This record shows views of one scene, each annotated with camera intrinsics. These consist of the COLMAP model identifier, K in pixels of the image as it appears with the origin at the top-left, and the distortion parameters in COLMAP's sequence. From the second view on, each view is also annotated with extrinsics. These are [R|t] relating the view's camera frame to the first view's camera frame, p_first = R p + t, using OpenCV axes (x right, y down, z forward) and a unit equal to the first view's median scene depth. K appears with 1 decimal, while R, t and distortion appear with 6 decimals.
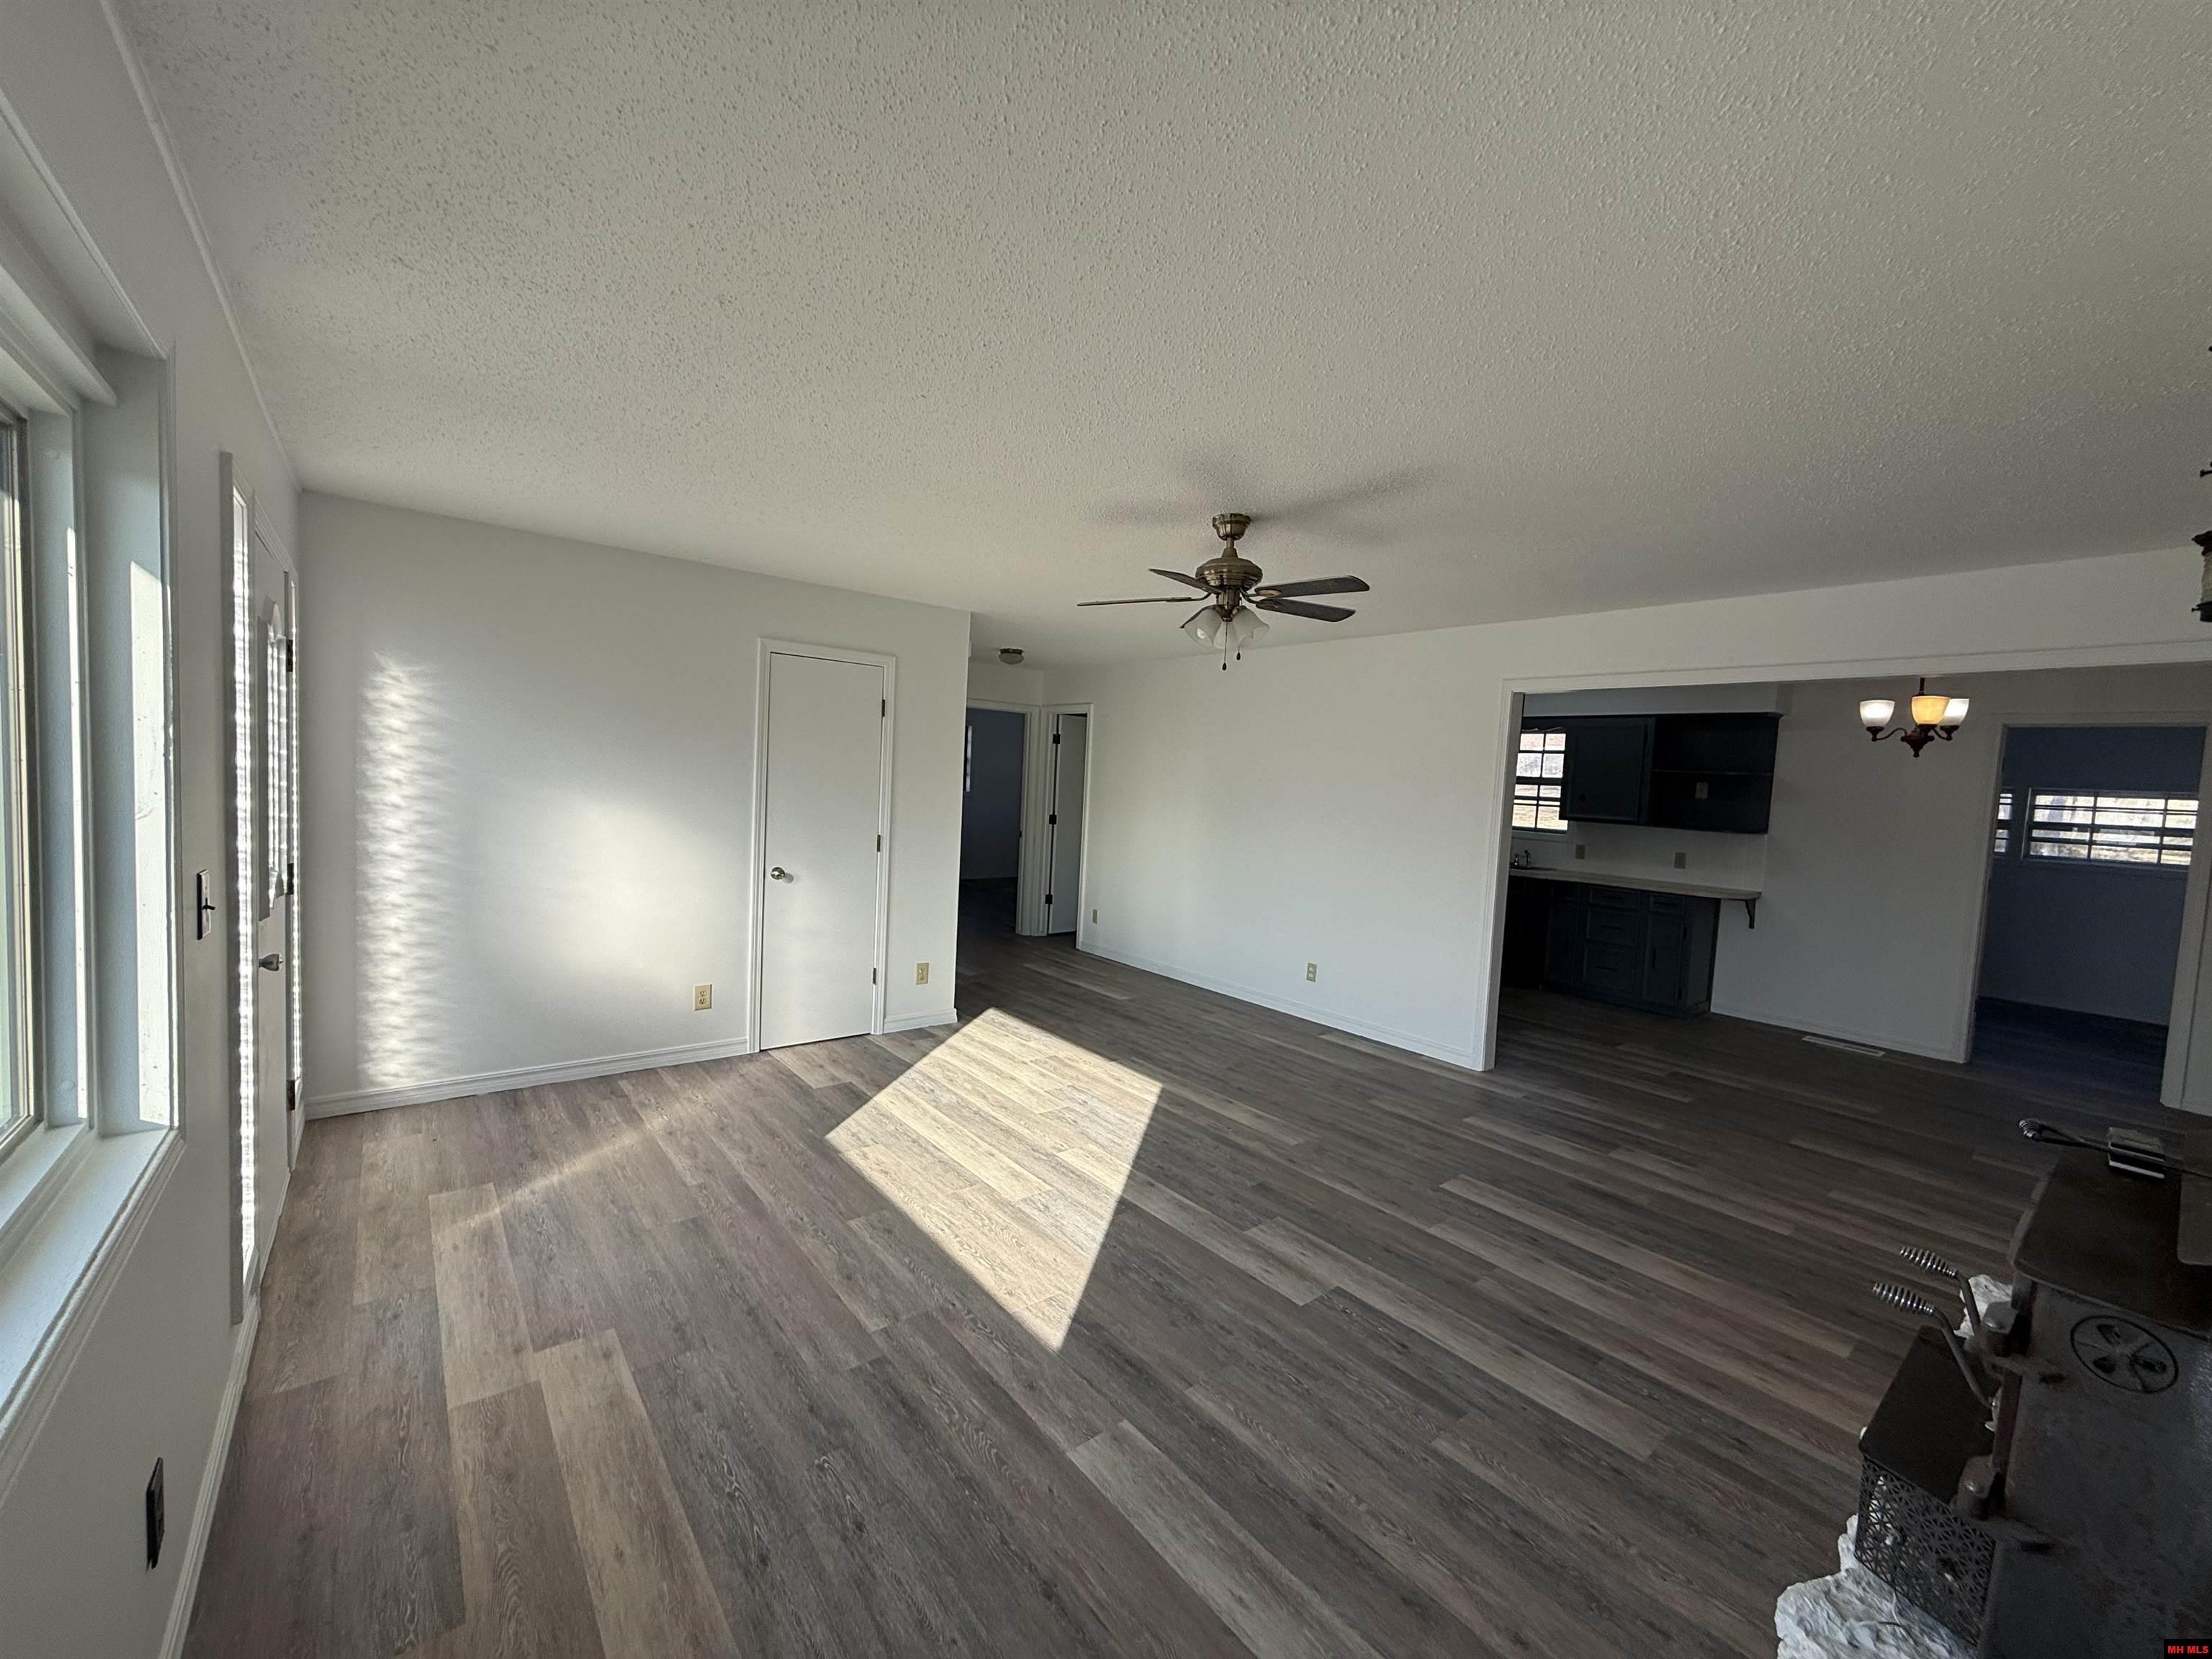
lens RADIAL K [[877.5, 0, 1098.1], [0, 877.5, 820.2], [0, 0, 1]] dist [-0.001200, 0.000681]
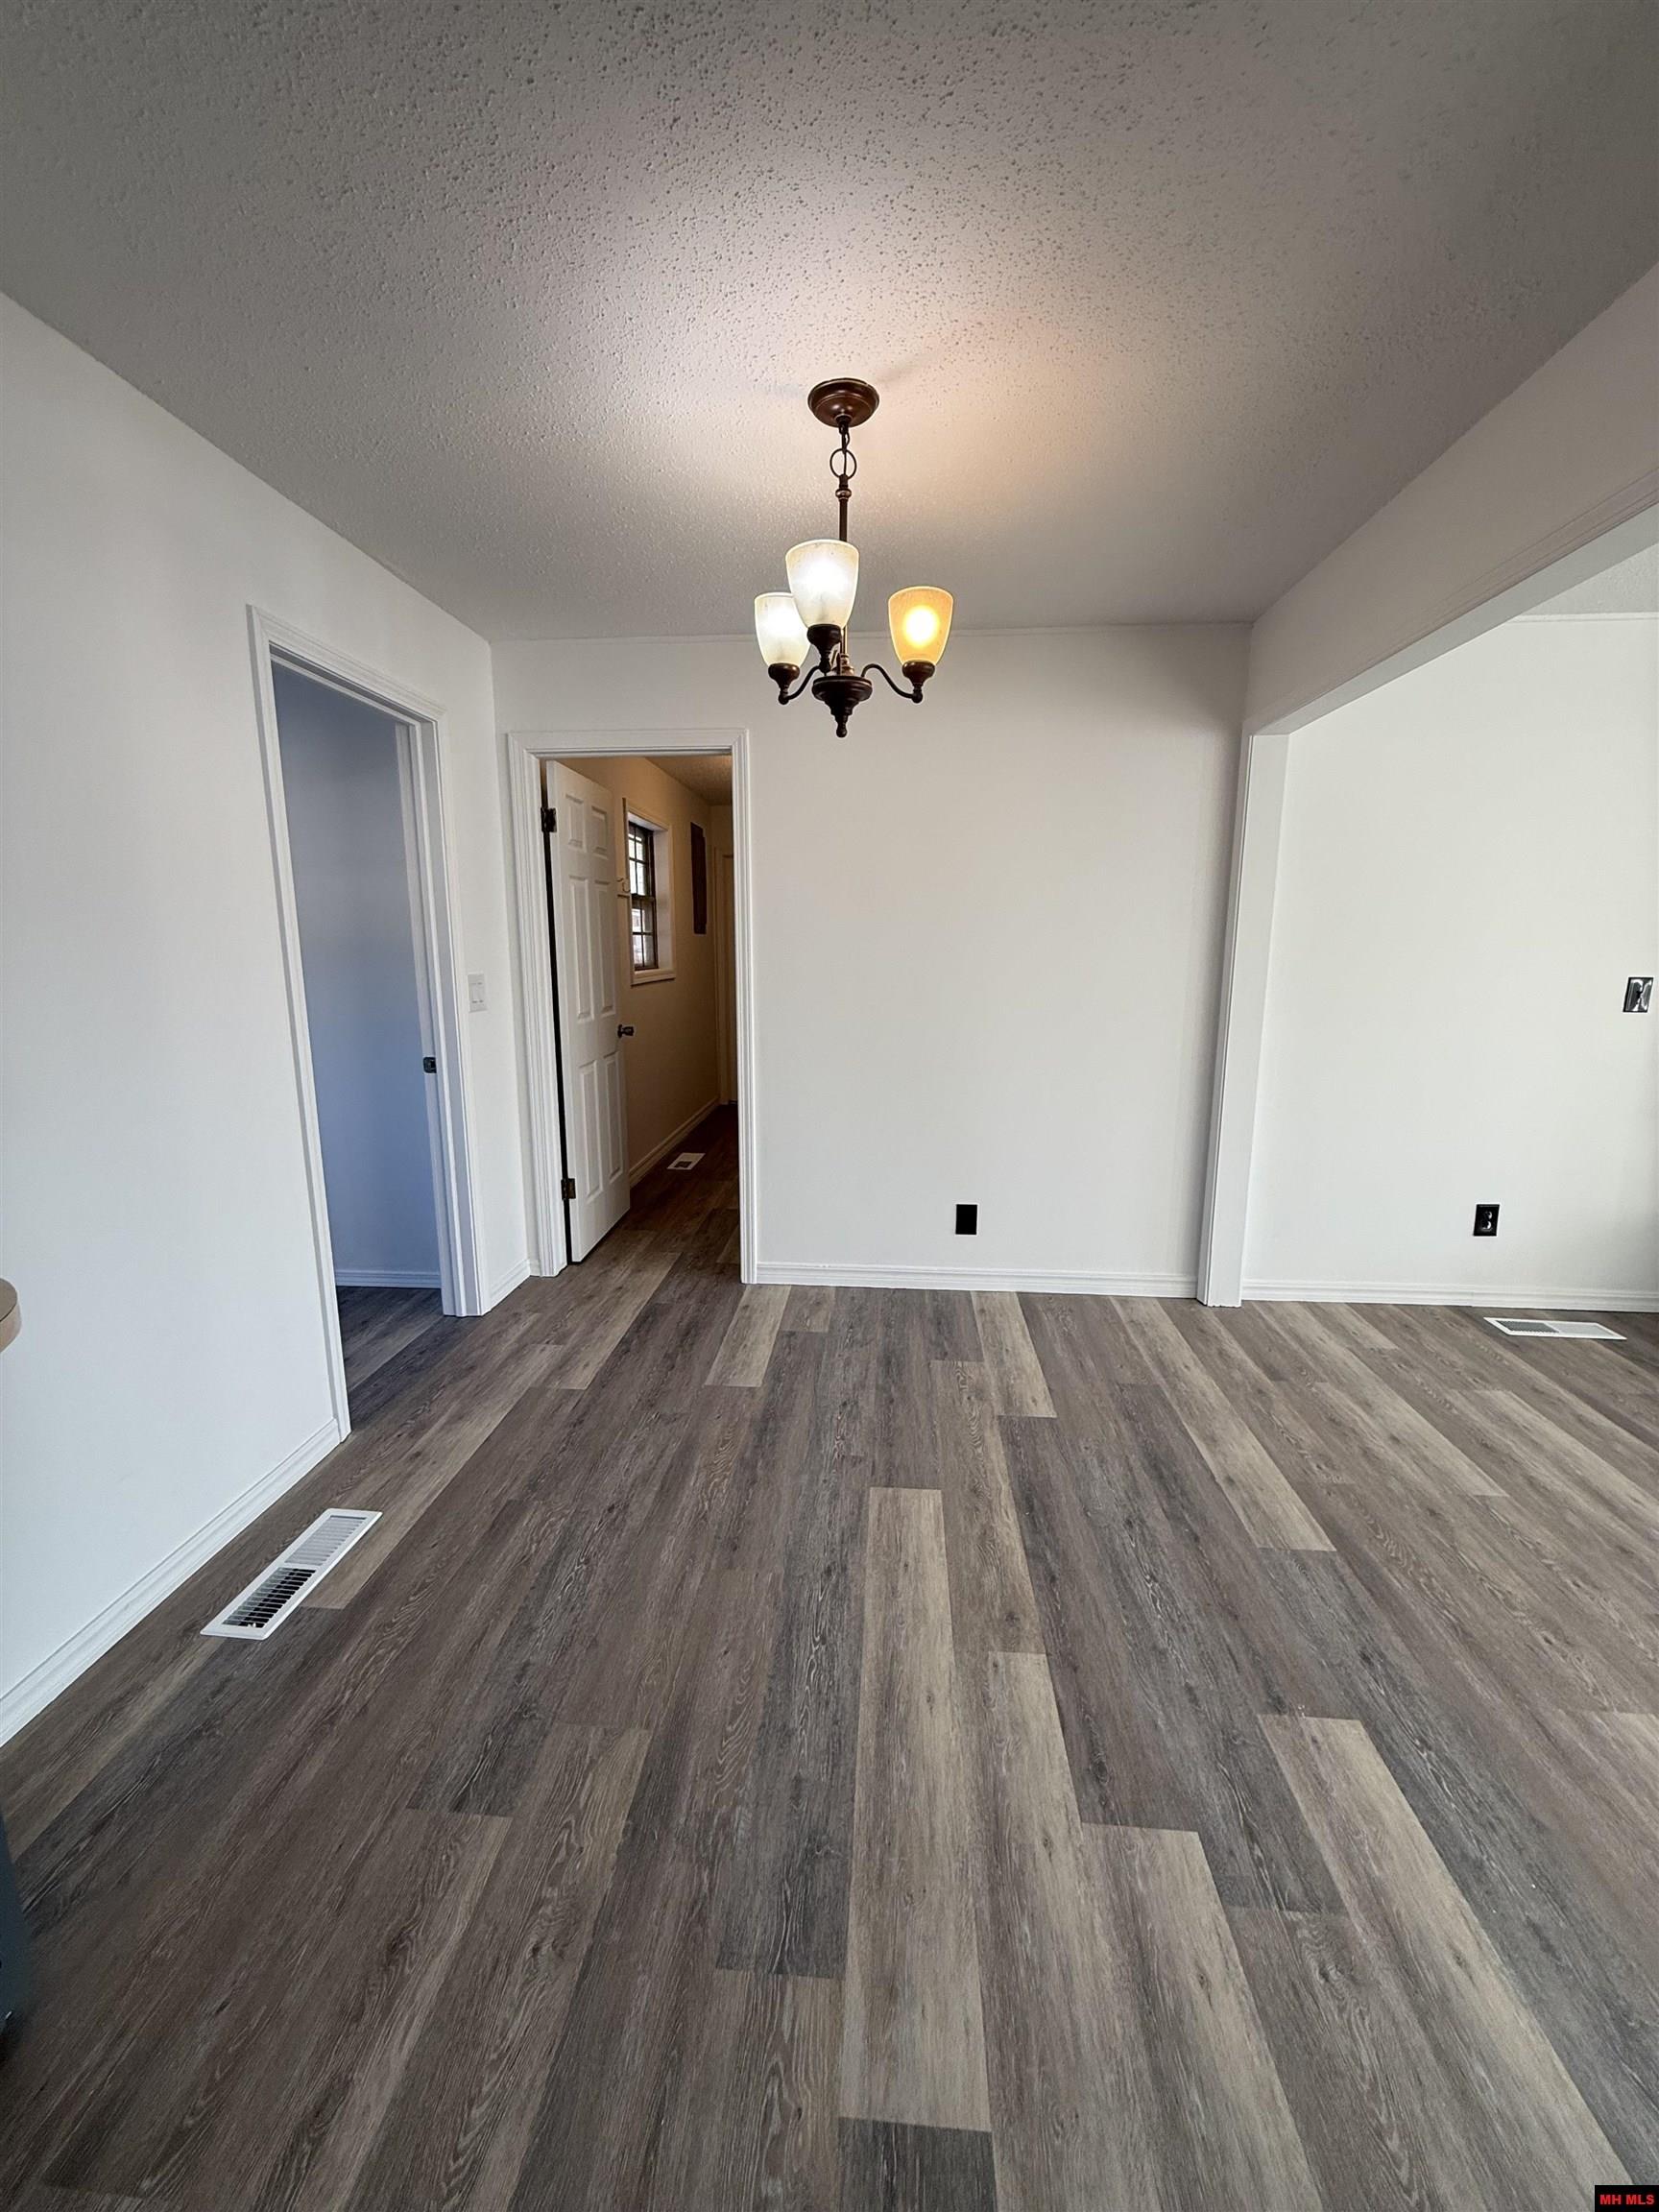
lens RADIAL K [[877.5, 0, 835.1], [0, 877.5, 1097.1], [0, 0, 1]] dist [-0.001200, 0.000681]
pose [[-0.730542, -0.177731, 0.659333, 0.836585], [-0.004832, 0.966857, 0.255273, -0.019934], [-0.682851, 0.183302, -0.707188, 1.776599]]
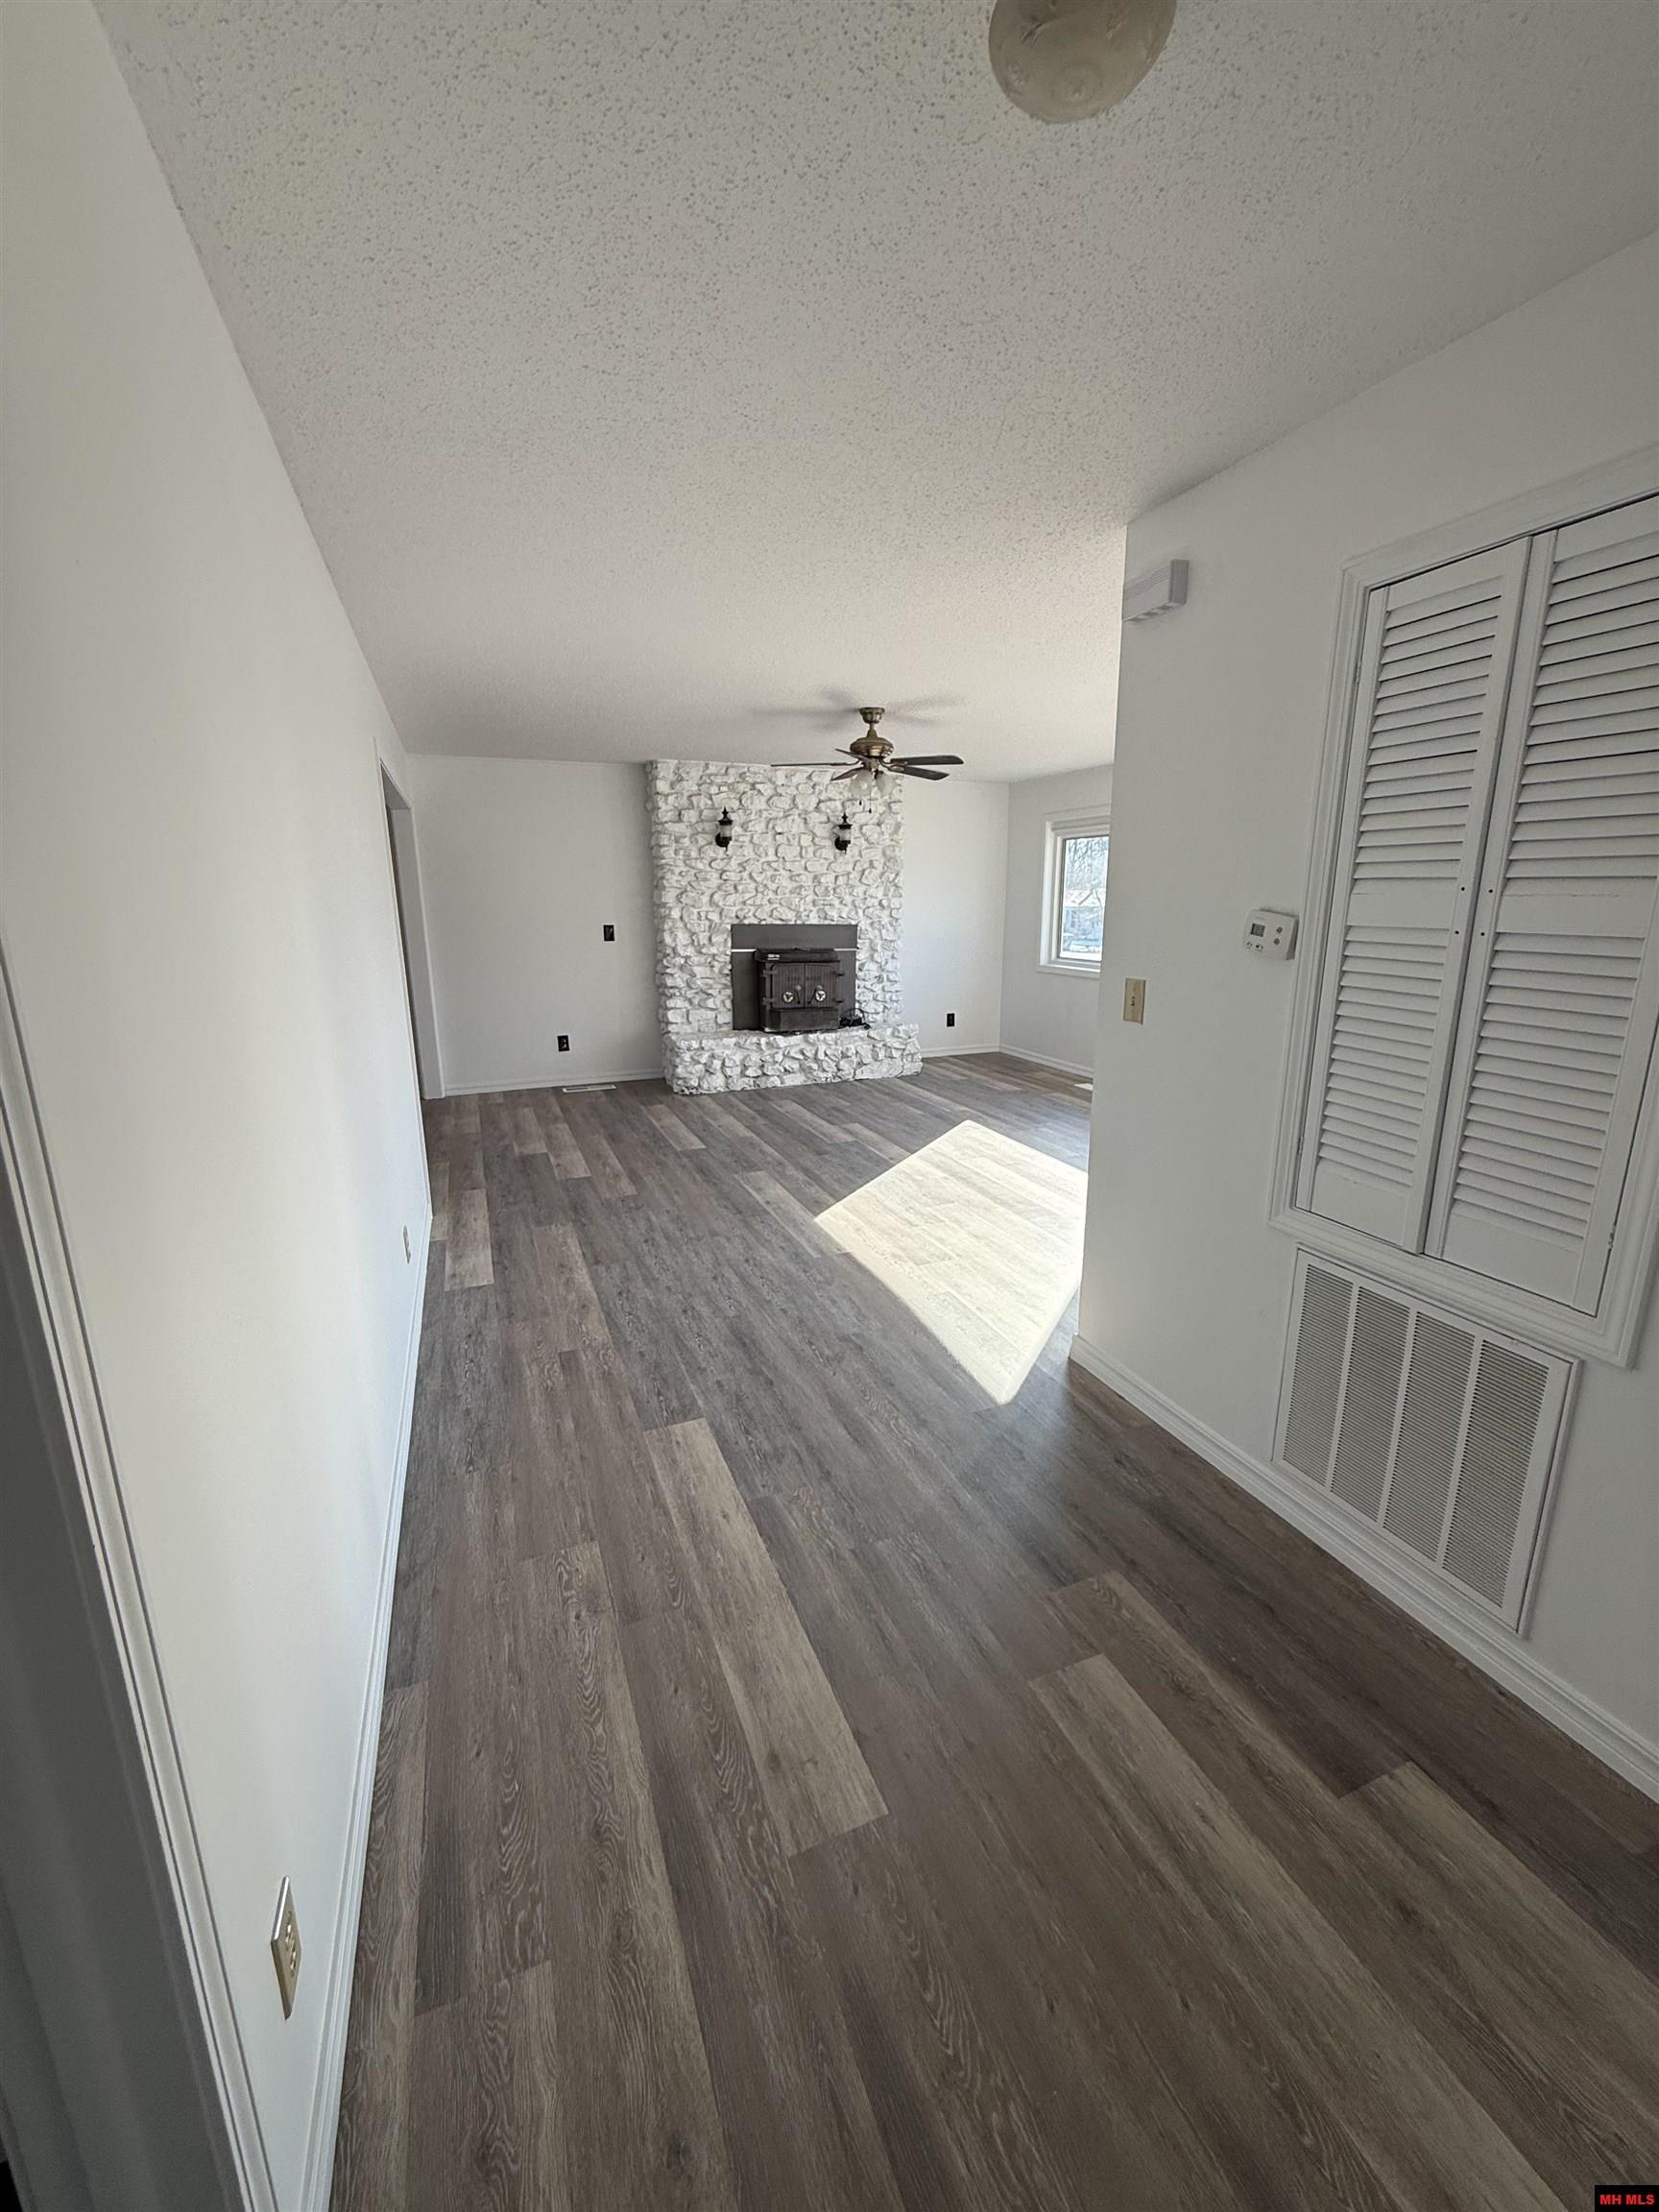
lens RADIAL K [[877.5, 0, 824.8], [0, 877.5, 1092.1], [0, 0, 1]] dist [-0.001200, 0.000681]
pose [[-0.955691, -0.107792, 0.273926, -0.229569], [-0.027485, 0.959155, 0.281544, -0.122858], [-0.293085, 0.261540, -0.919618, 2.343894]]
